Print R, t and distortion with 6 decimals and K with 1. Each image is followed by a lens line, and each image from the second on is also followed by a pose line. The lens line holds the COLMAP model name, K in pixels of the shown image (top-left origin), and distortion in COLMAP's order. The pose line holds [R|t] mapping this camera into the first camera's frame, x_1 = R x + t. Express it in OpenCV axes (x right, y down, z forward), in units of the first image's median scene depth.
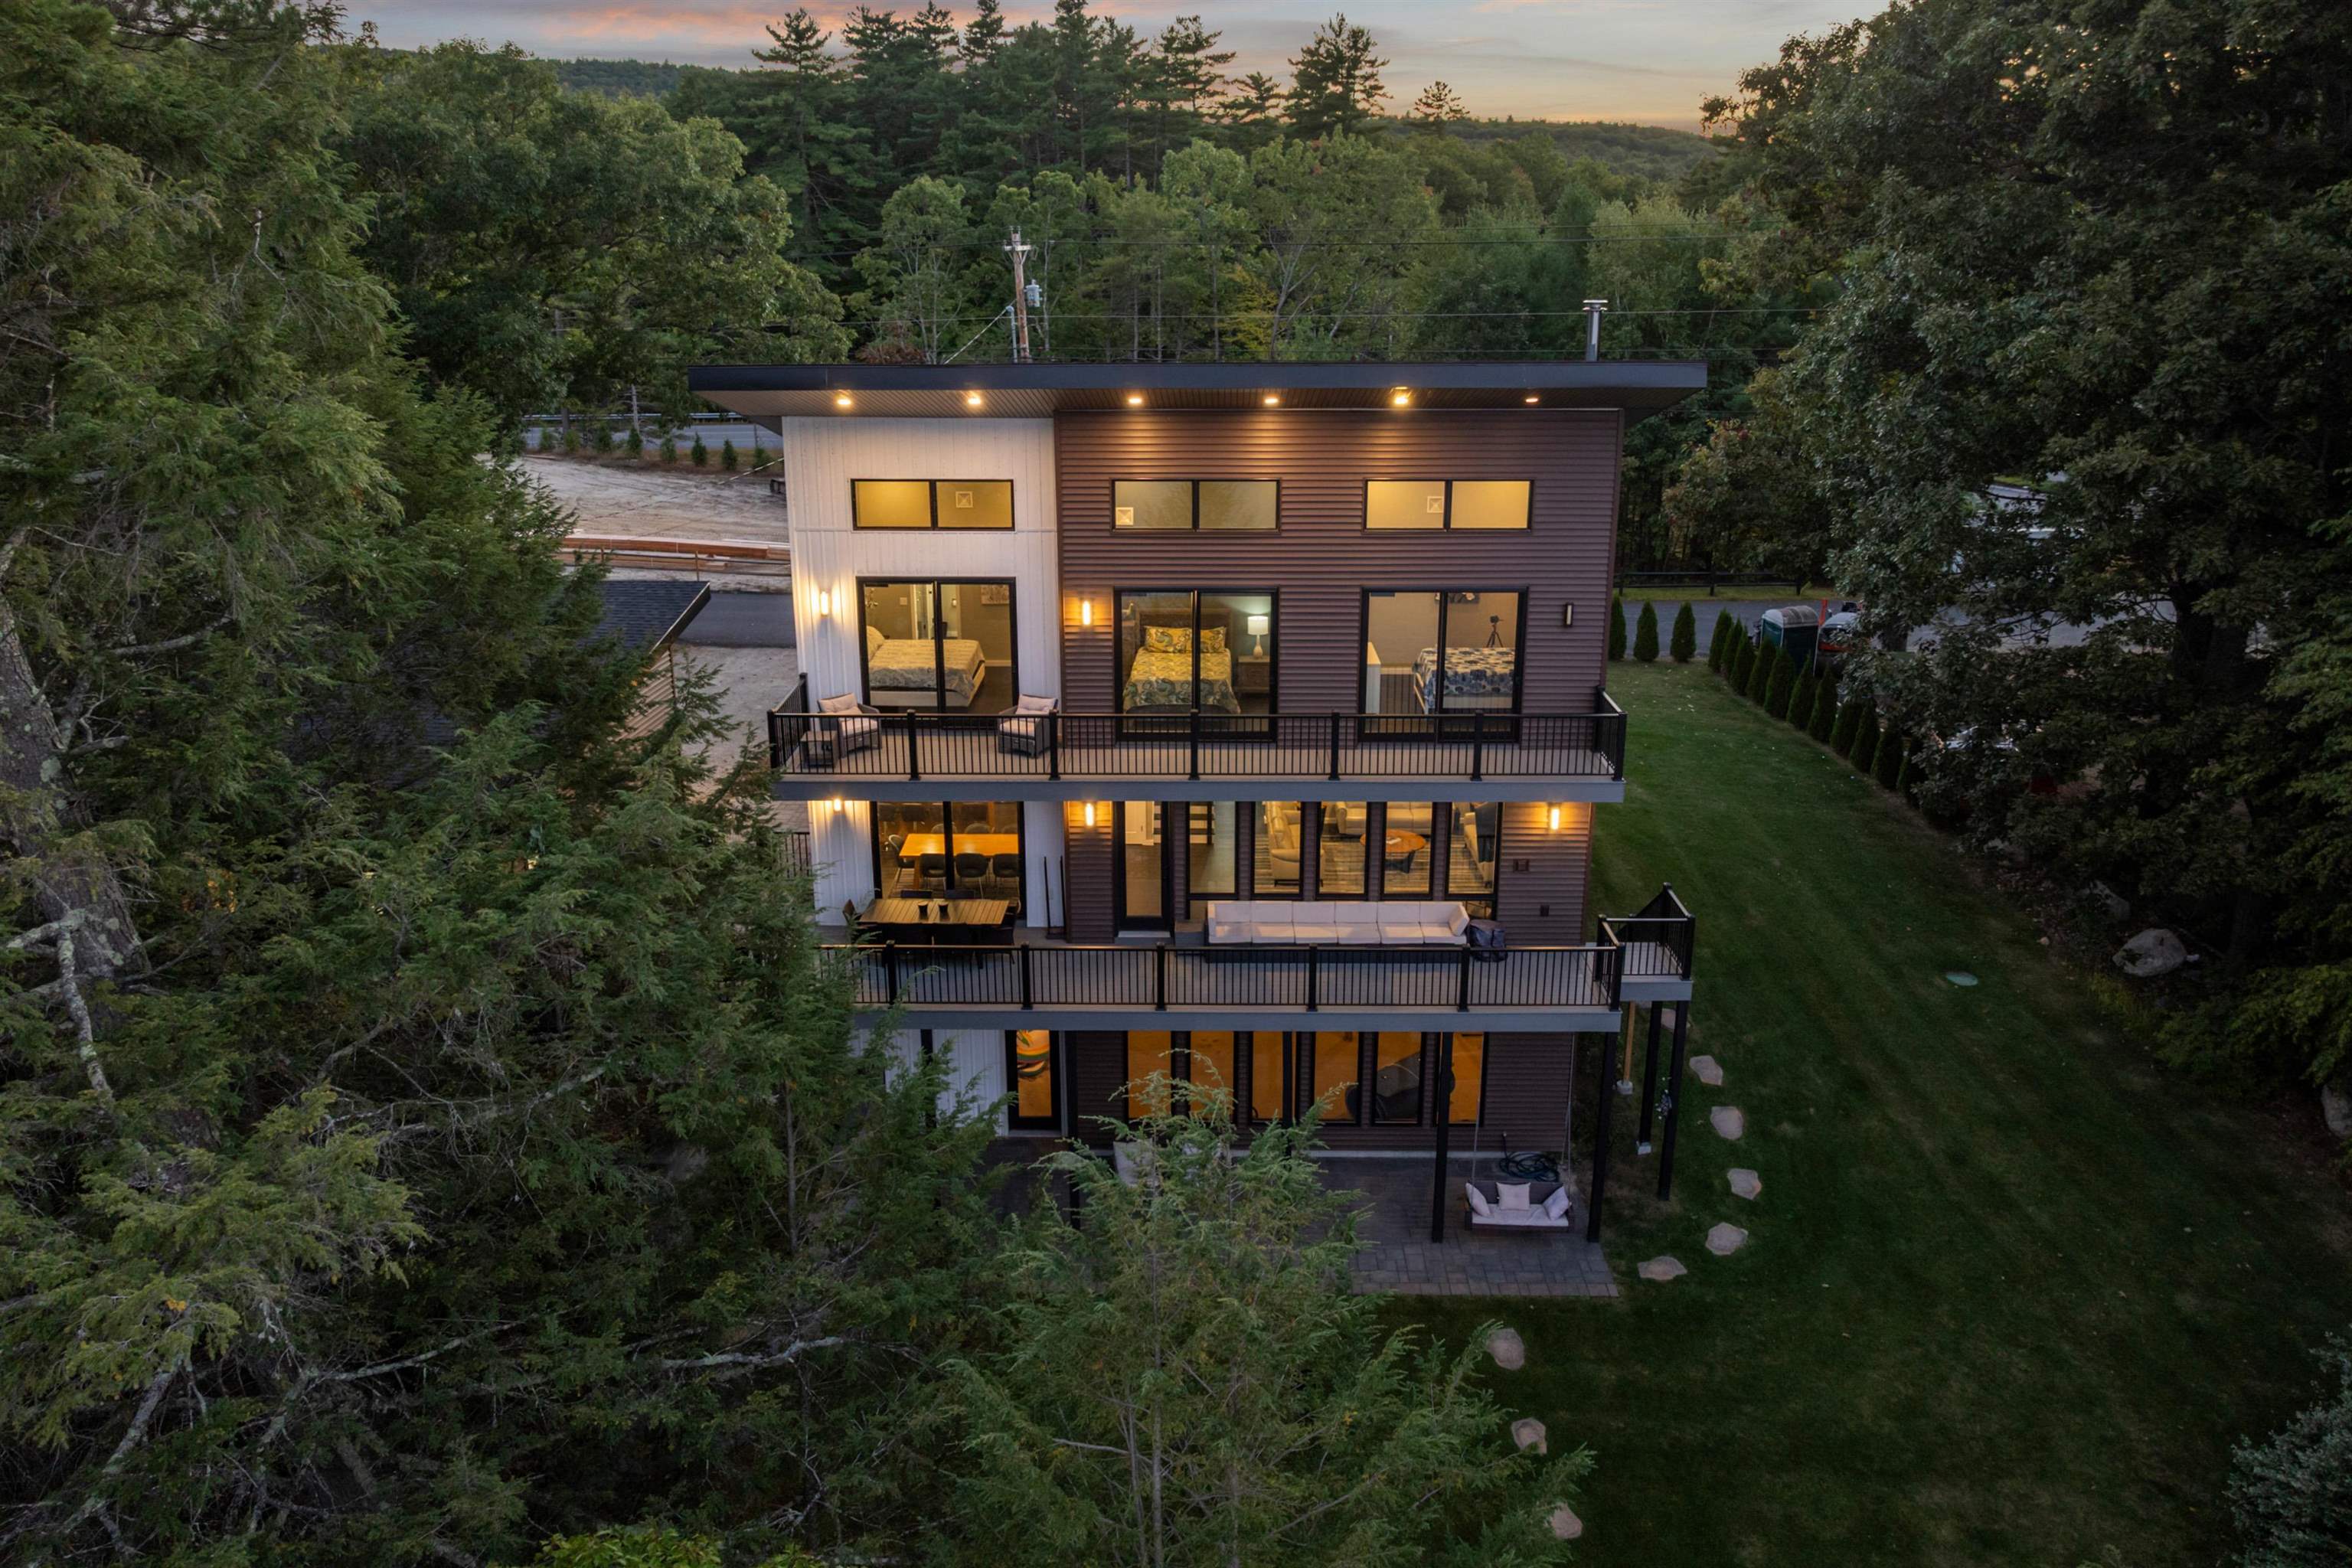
lens RADIAL K [[1618.4, 0, 1154.0], [0, 1618.4, 782.4], [0, 0, 1]] dist [-0.044425, -0.000847]
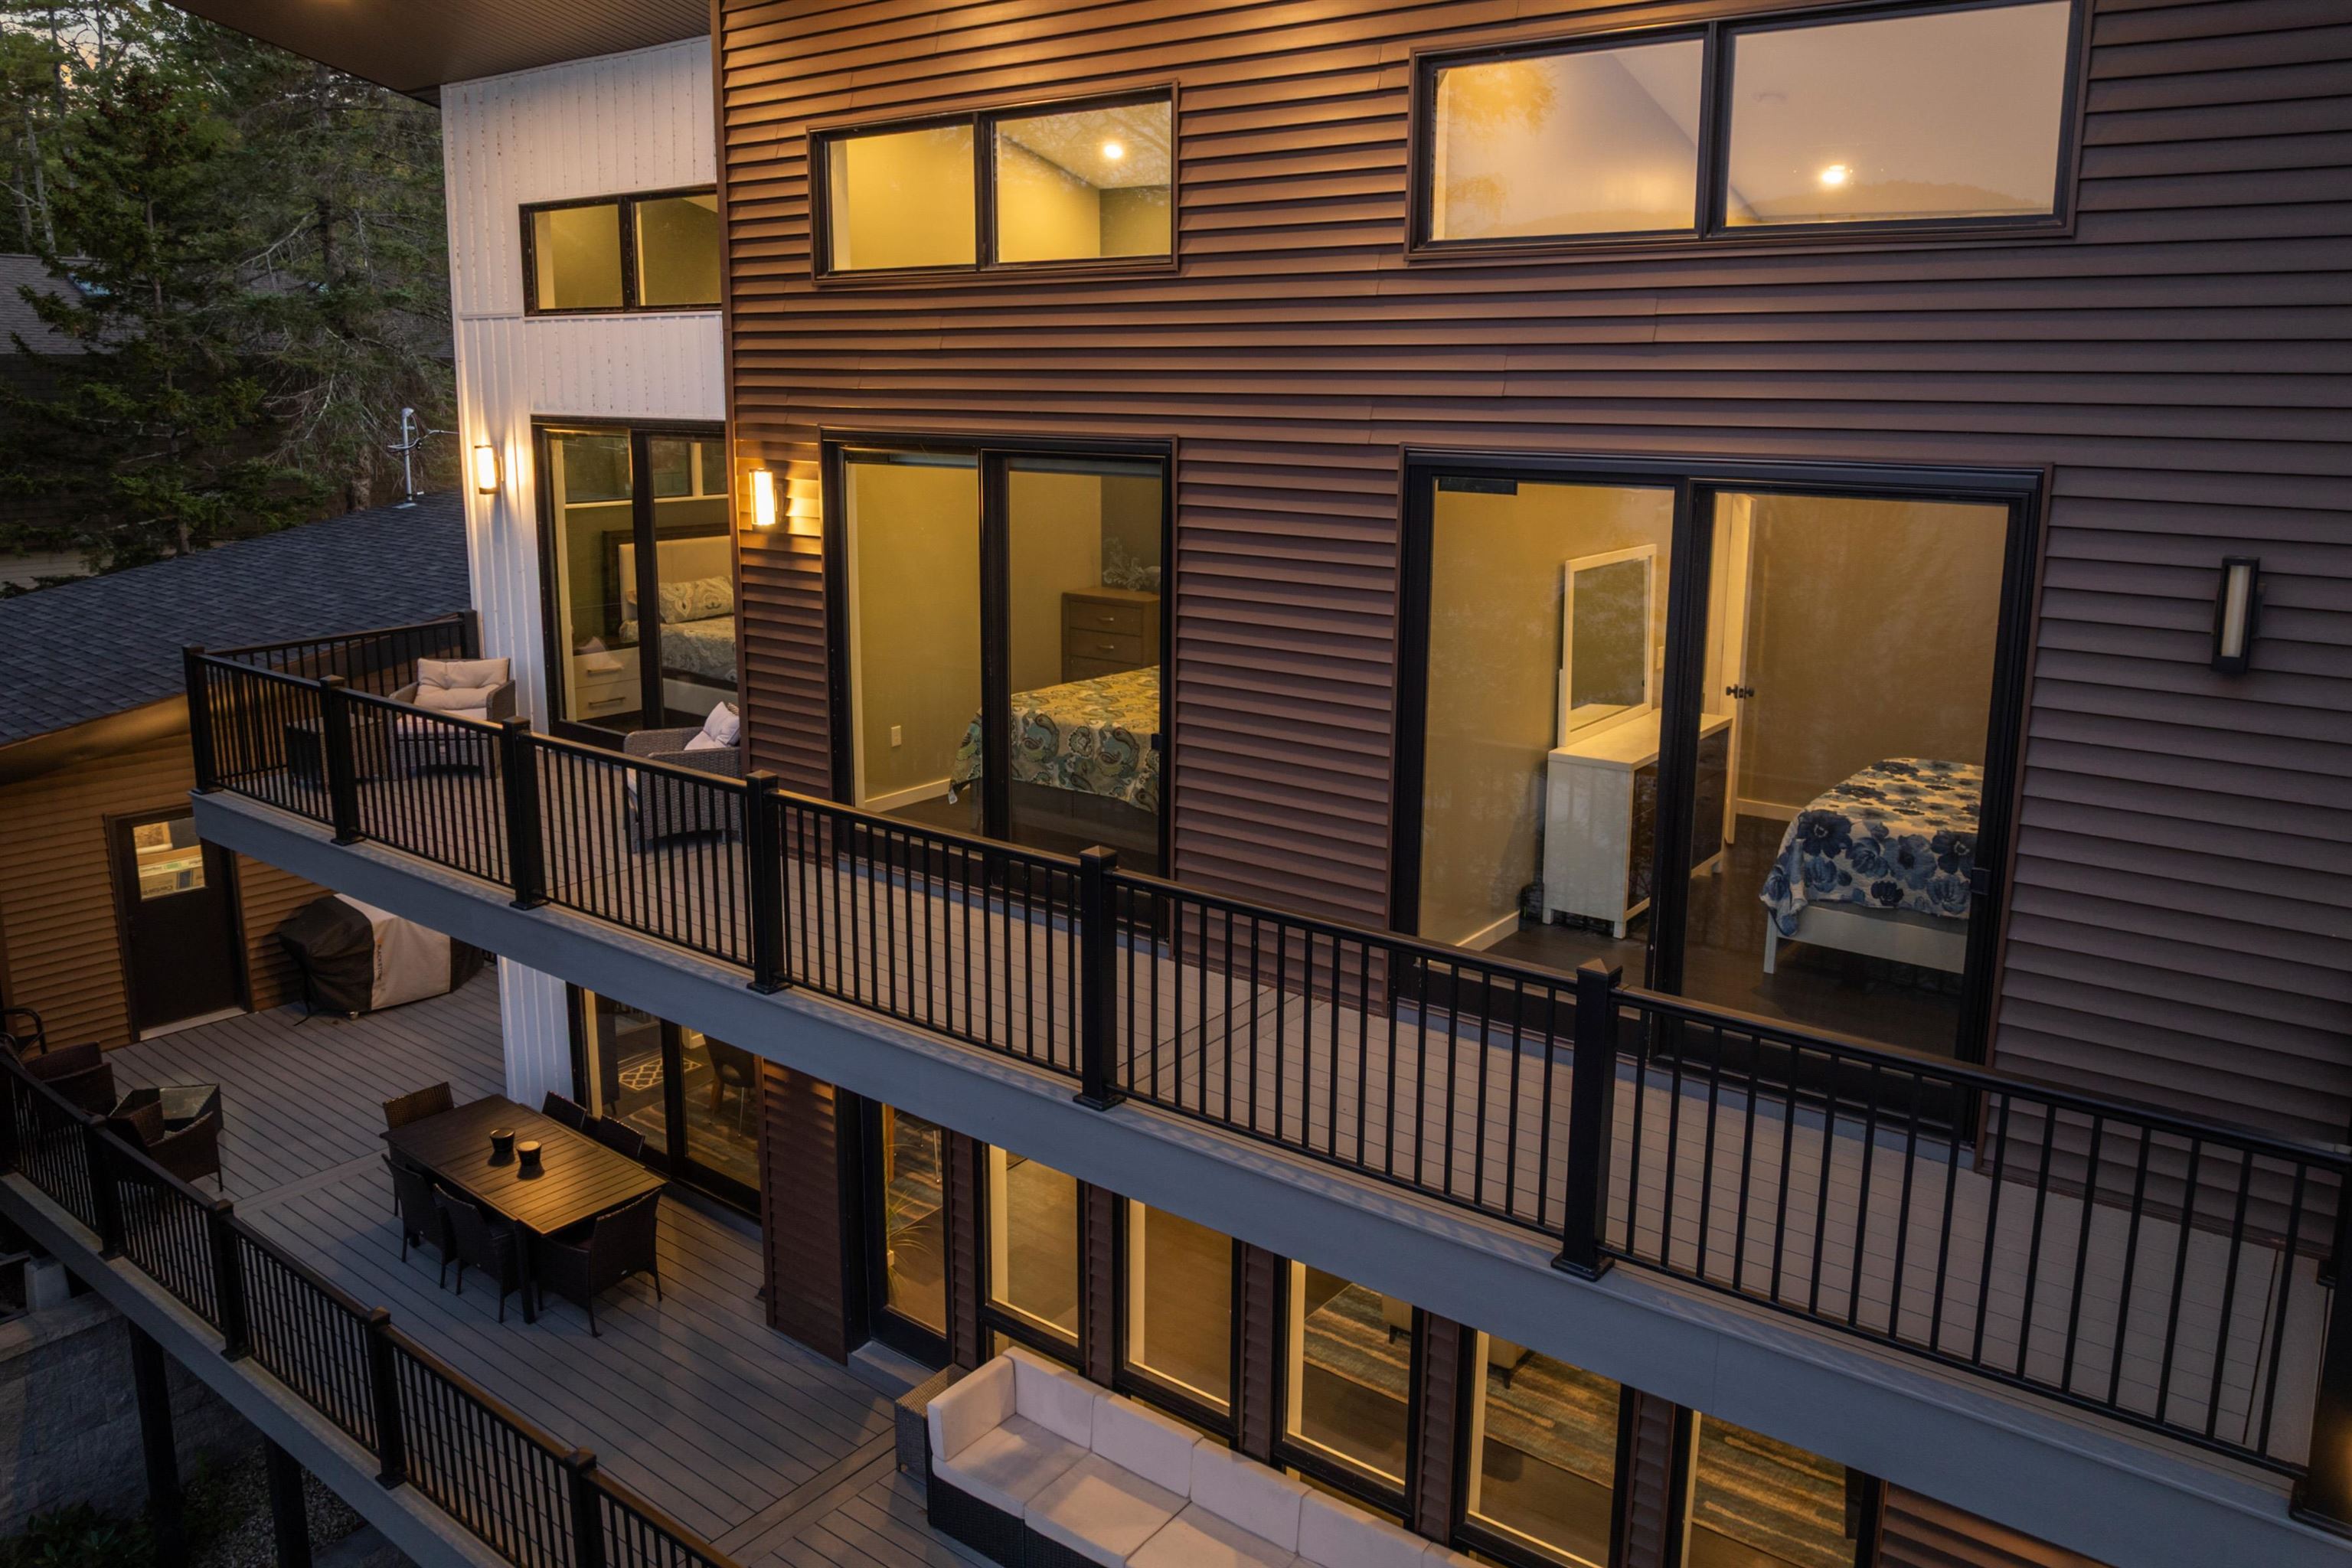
lens RADIAL K [[1655.9, 0, 1175.9], [0, 1655.9, 706.2], [0, 0, 1]] dist [-0.038573, 0.002805]
pose [[0.809971, 0.122394, -0.573556, 0.257425], [-0.192560, 0.979263, -0.062962, -0.049220], [0.553956, 0.161442, 0.816743, 0.718061]]
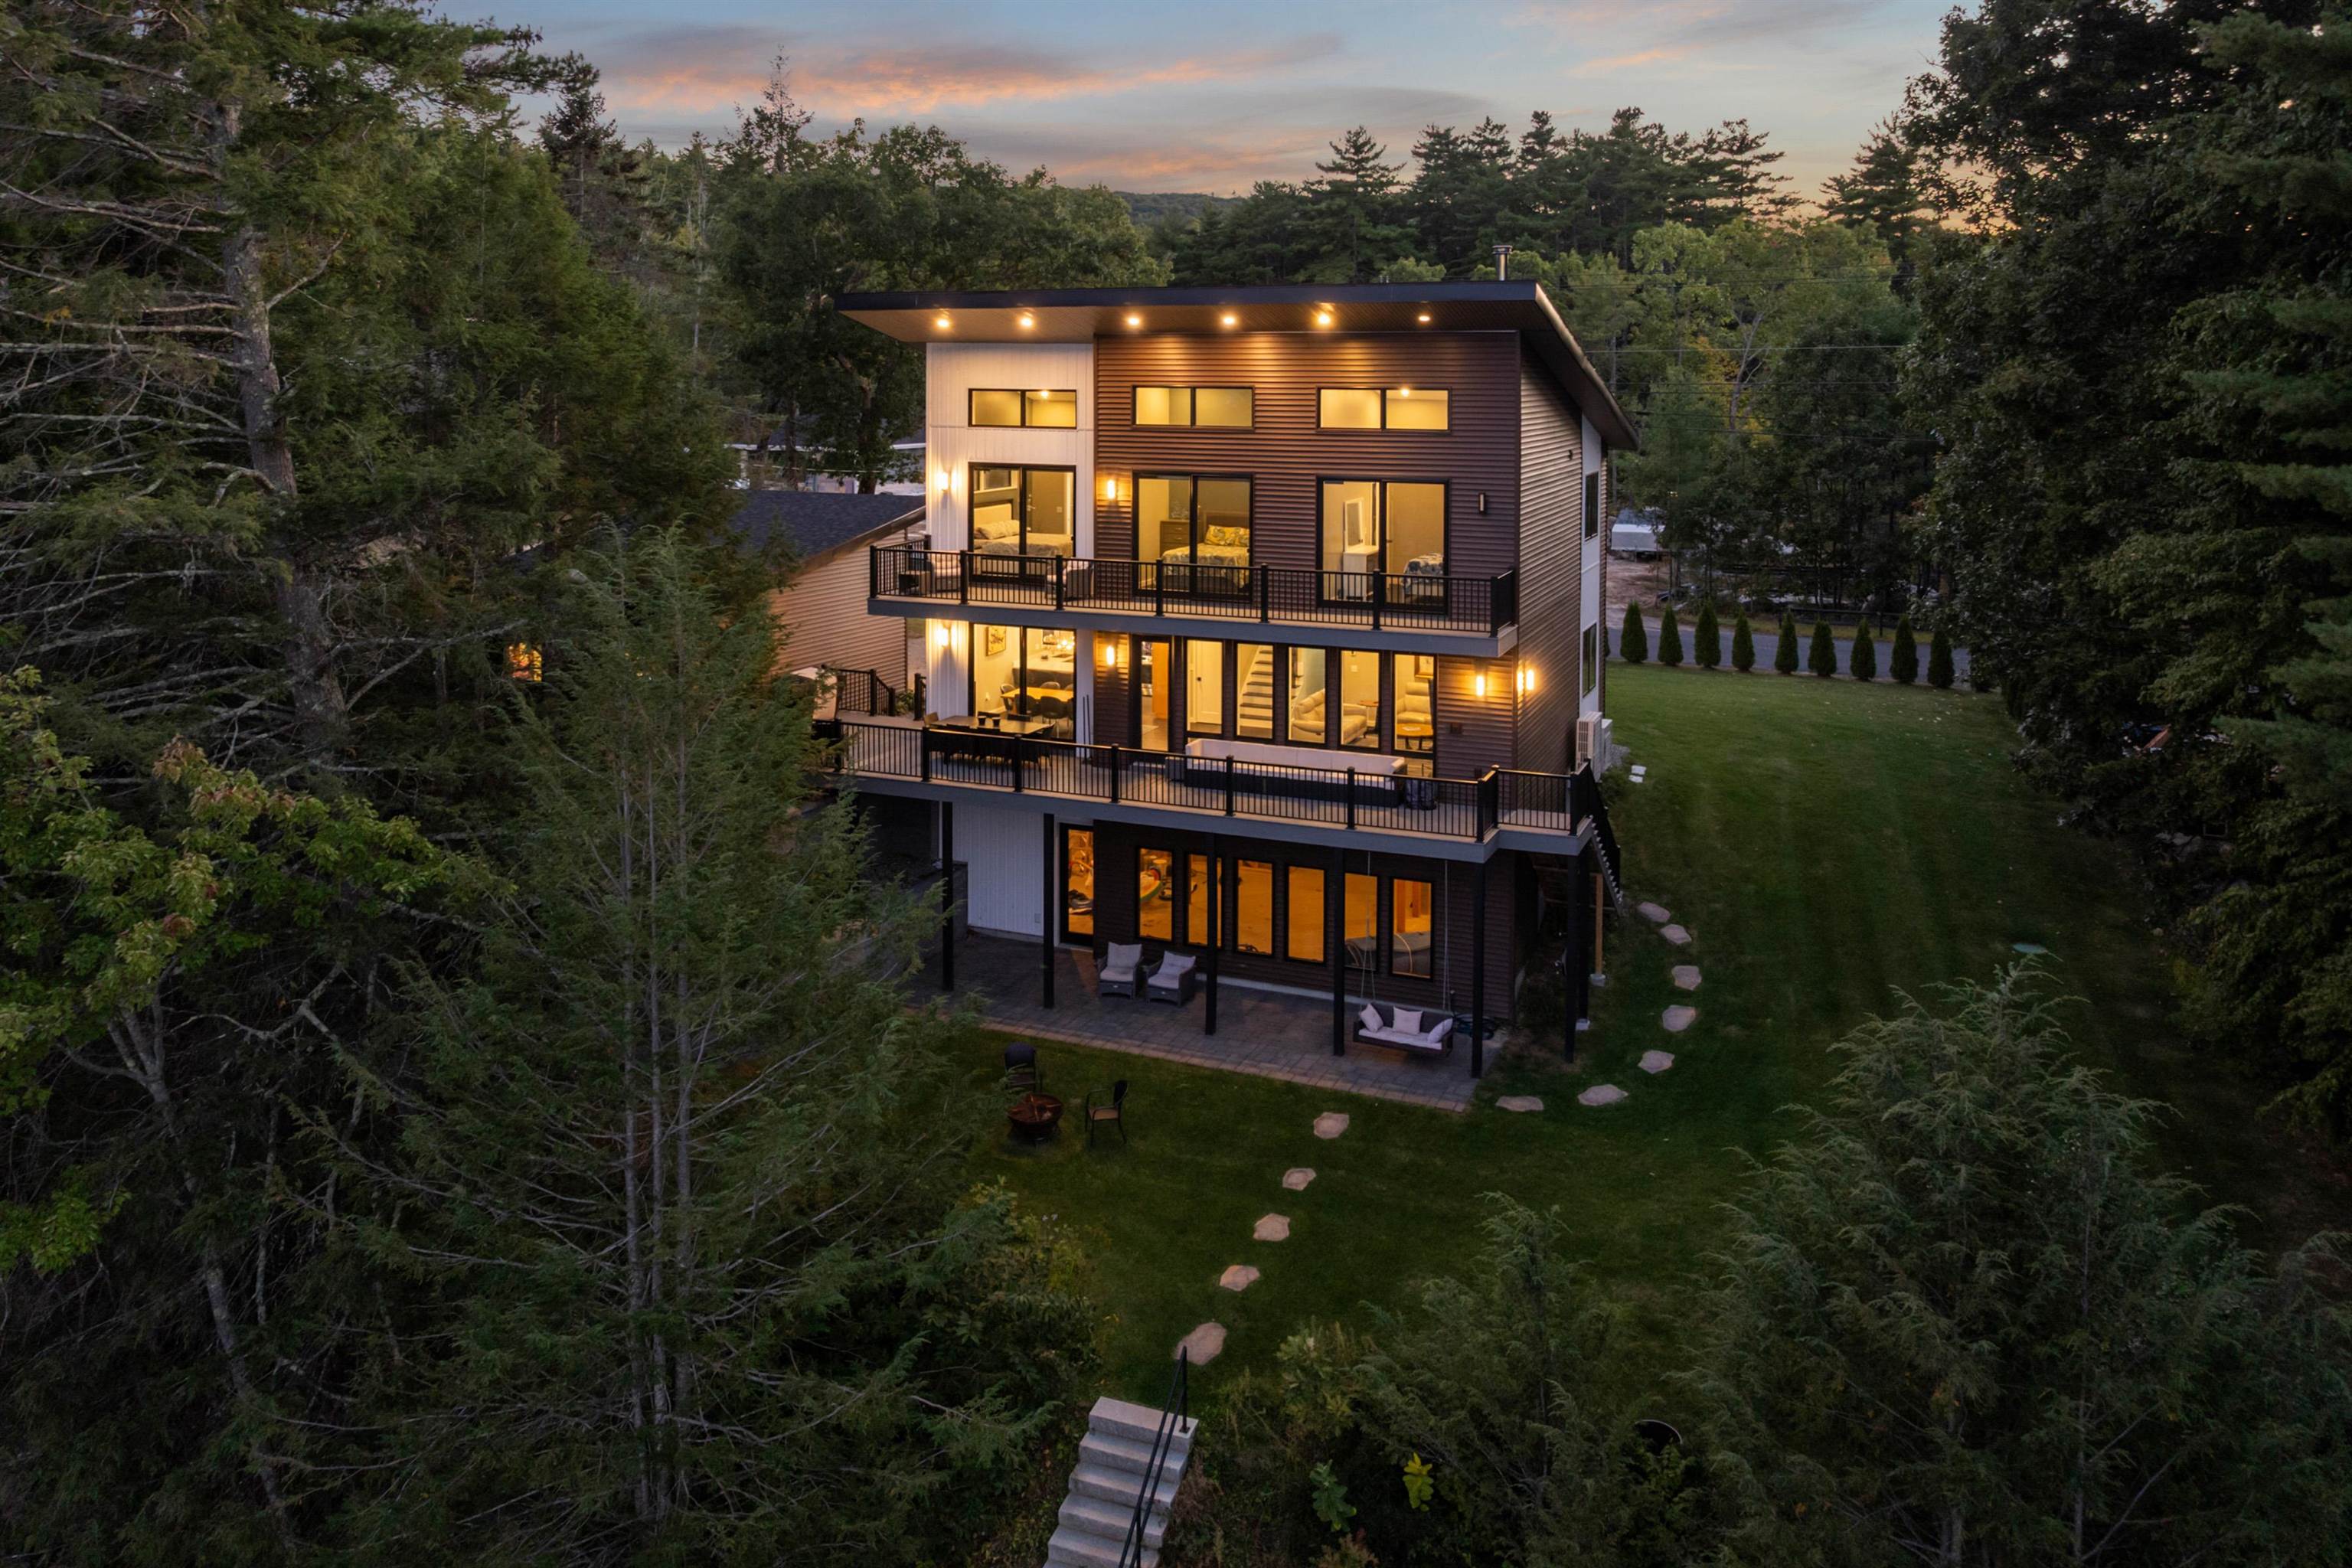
lens RADIAL K [[1710.9, 0, 1175.0], [0, 1710.9, 430.7], [0, 0, 1]] dist [-0.018040, -0.001199]
pose [[0.930519, 0.022060, -0.365579, 0.482197], [-0.123986, 0.958219, -0.257765, 0.187245], [0.344619, 0.285182, 0.894376, -0.200170]]
